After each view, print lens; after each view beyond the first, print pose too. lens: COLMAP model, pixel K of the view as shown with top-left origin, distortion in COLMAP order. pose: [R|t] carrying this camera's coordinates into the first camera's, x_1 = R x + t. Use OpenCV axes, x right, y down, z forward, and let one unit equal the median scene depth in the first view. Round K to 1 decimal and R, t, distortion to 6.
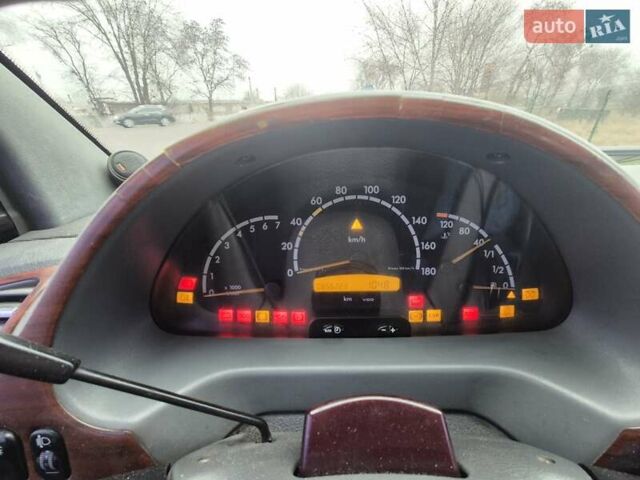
lens RADIAL K [[258.4, 0, 320.0], [0, 258.4, 240.0], [0, 0, 1]] dist [0.000158, -0.003459]
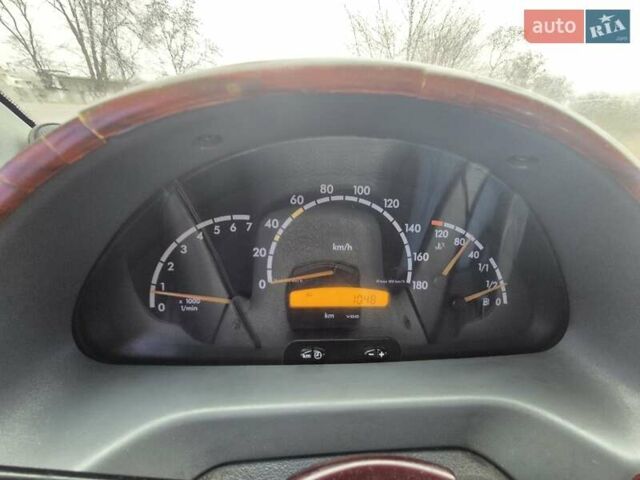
lens RADIAL K [[258.4, 0, 320.0], [0, 258.4, 240.0], [0, 0, 1]] dist [0.000158, -0.003459]
pose [[0.992883, 0.034899, 0.113867, -0.030903], [-0.035804, 0.999341, 0.005913, -0.028053], [-0.113586, -0.009948, 0.993478, 0.151525]]
